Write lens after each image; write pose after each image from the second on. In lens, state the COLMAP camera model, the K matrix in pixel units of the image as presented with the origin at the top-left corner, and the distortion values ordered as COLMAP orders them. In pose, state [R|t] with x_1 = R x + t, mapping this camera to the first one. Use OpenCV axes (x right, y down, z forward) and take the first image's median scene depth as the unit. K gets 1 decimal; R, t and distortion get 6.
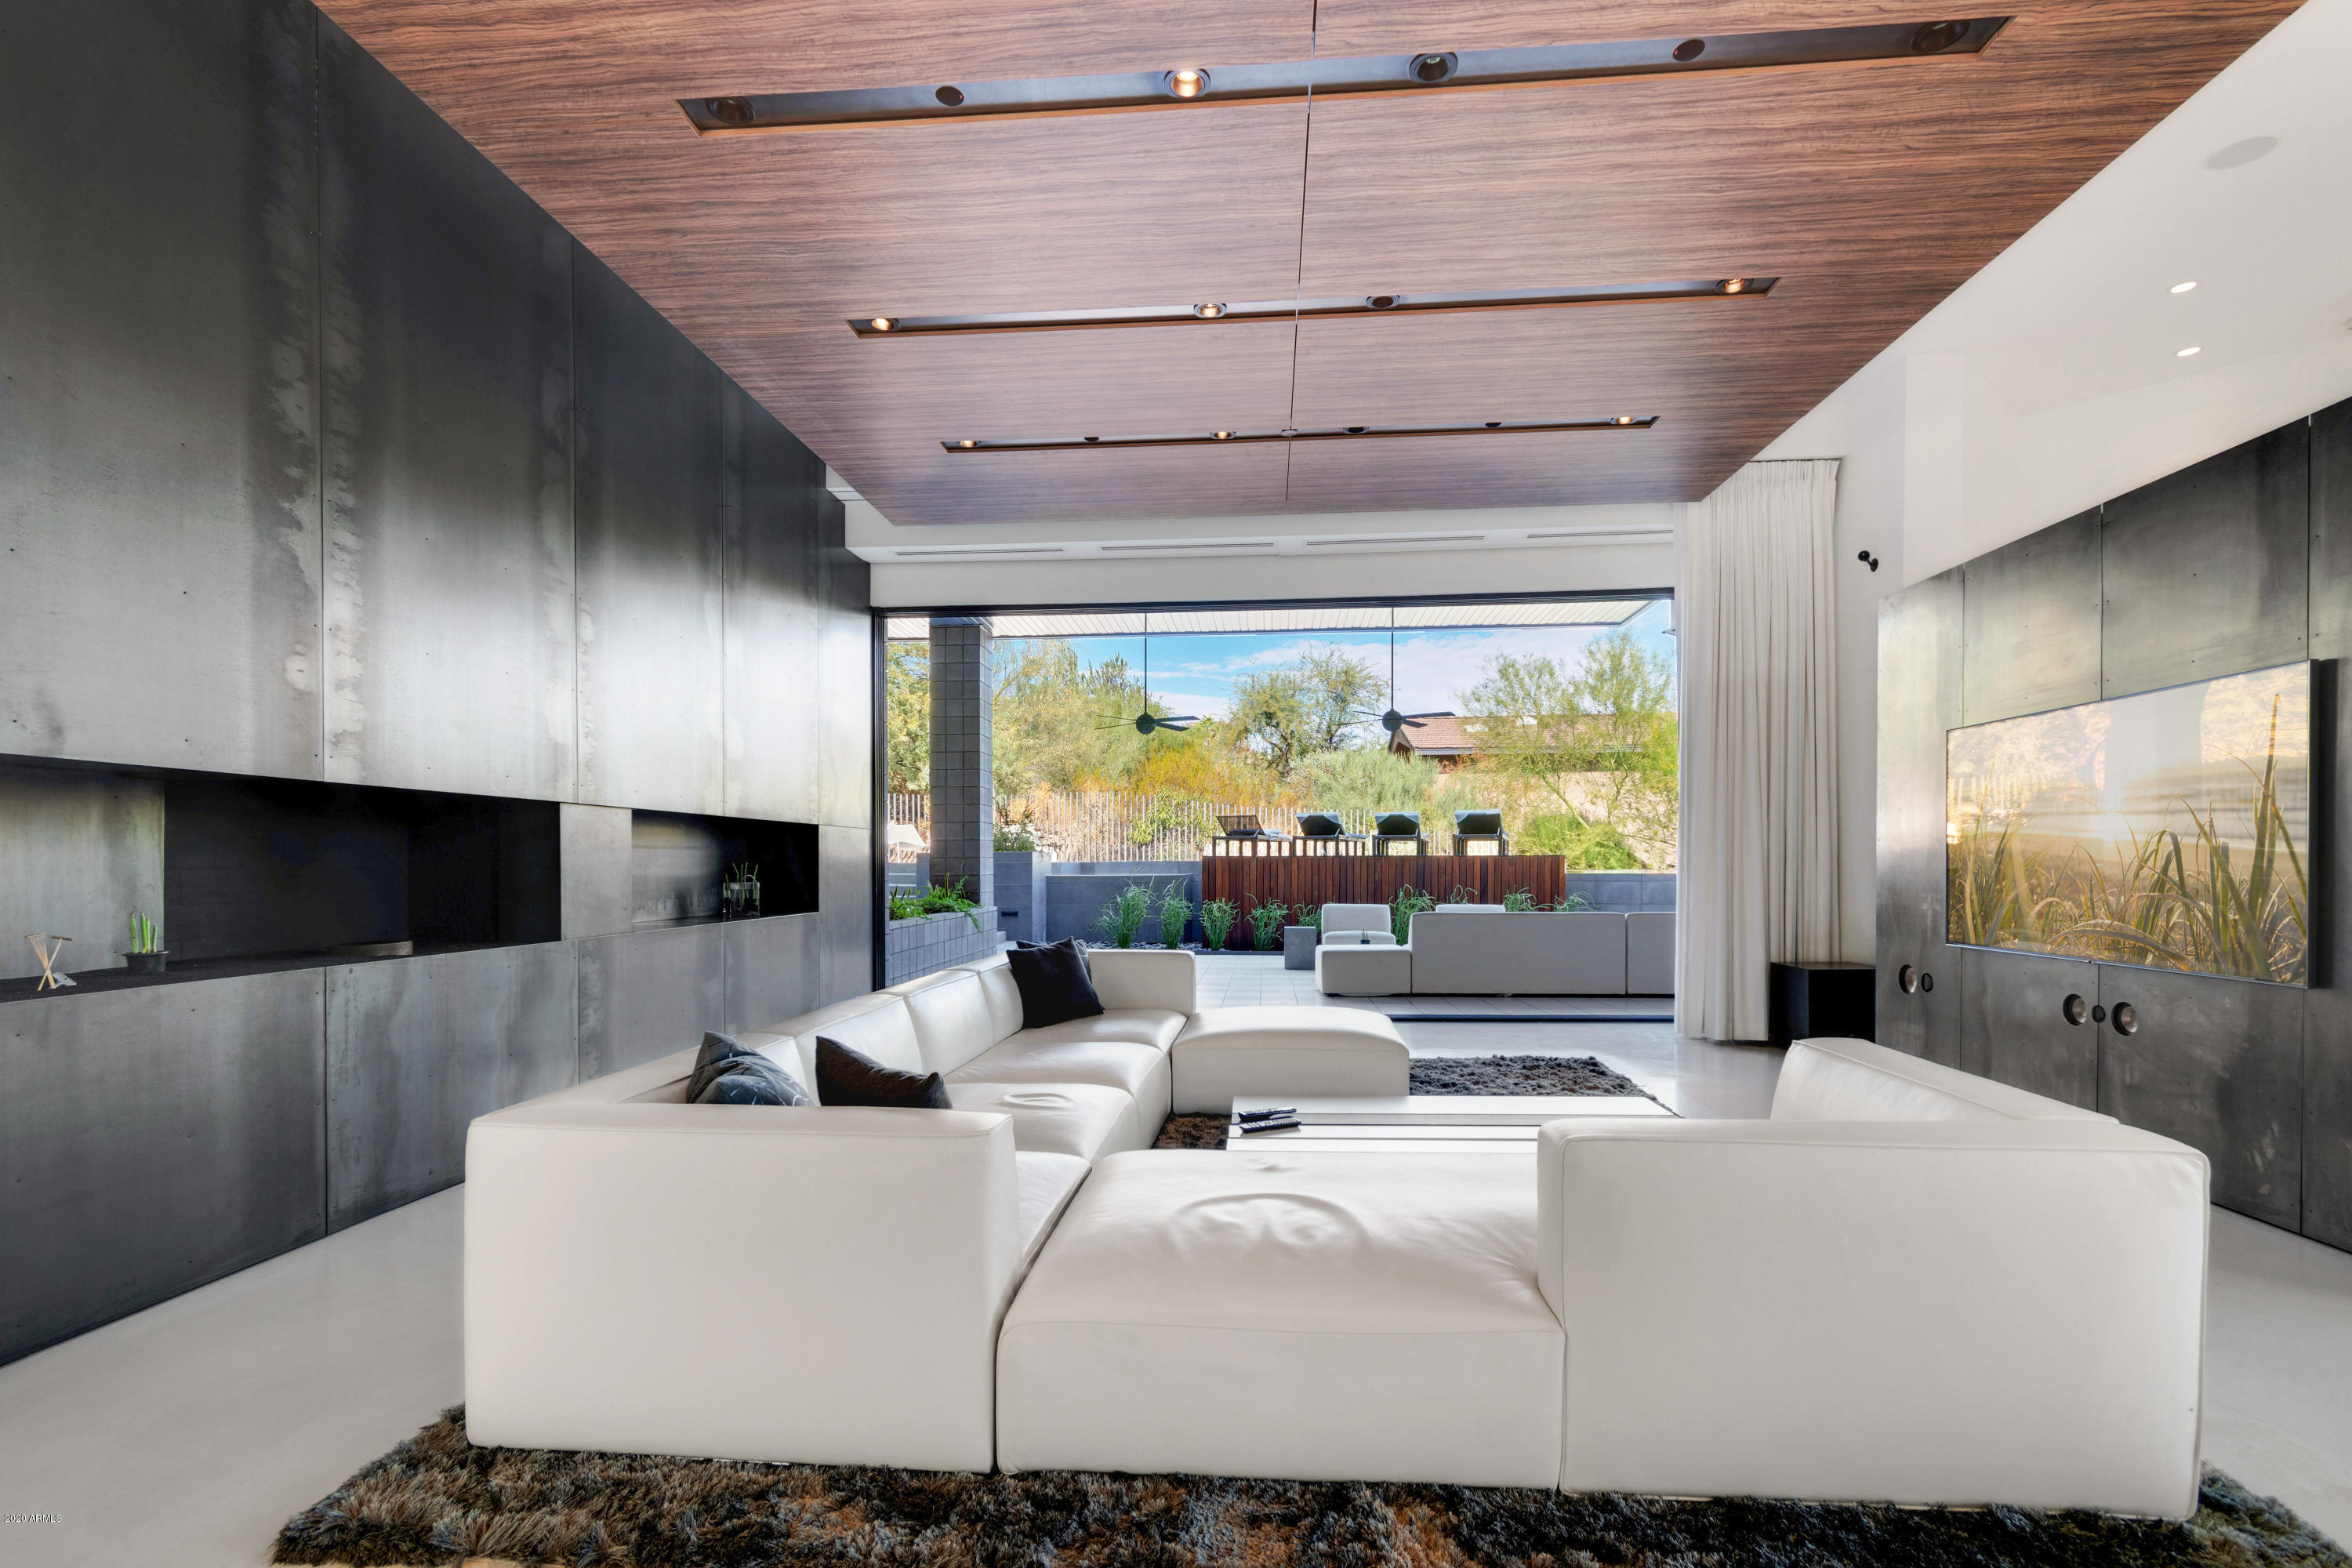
lens RADIAL K [[1052.5, 0, 1184.8], [0, 1052.5, 887.4], [0, 0, 1]] dist [0.001080, -0.001259]
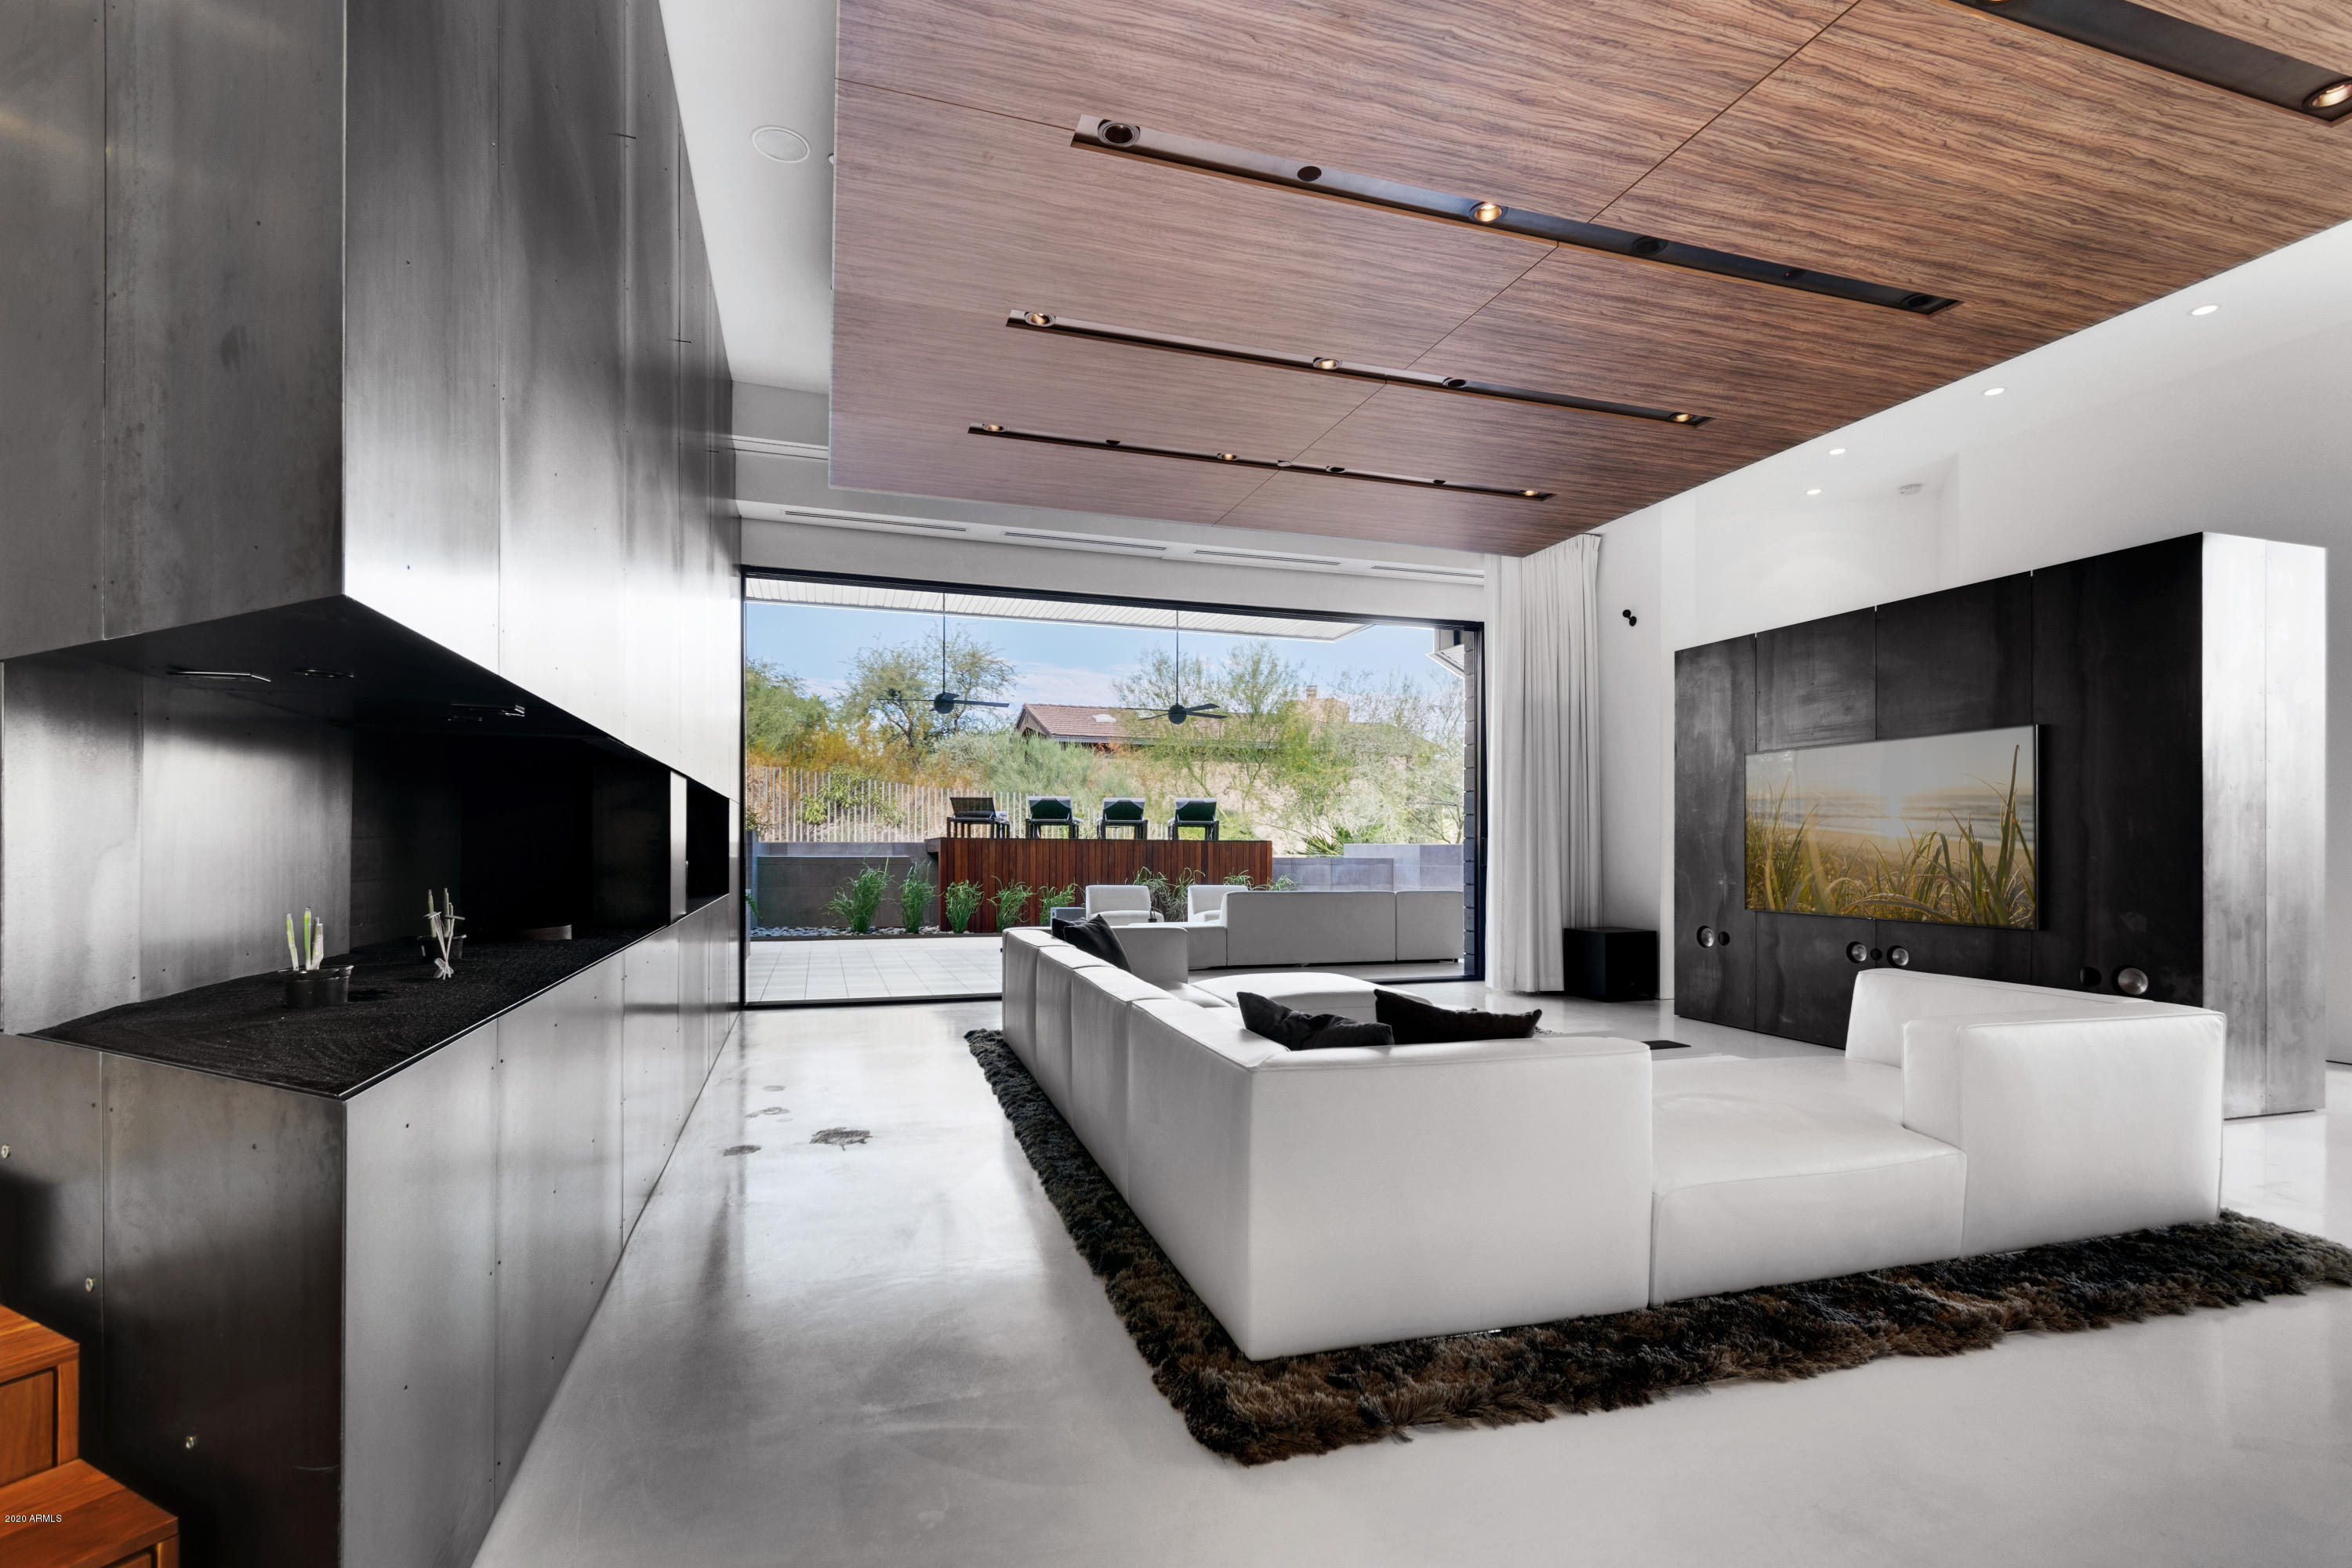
lens RADIAL K [[1052.5, 0, 1149.4], [0, 1052.5, 844.8], [0, 0, 1]] dist [0.001080, -0.001259]
pose [[0.932384, 0.011618, 0.361283, -0.506863], [-0.003364, 0.999719, -0.023467, 0.004717], [-0.361454, 0.020665, 0.932161, 0.005684]]
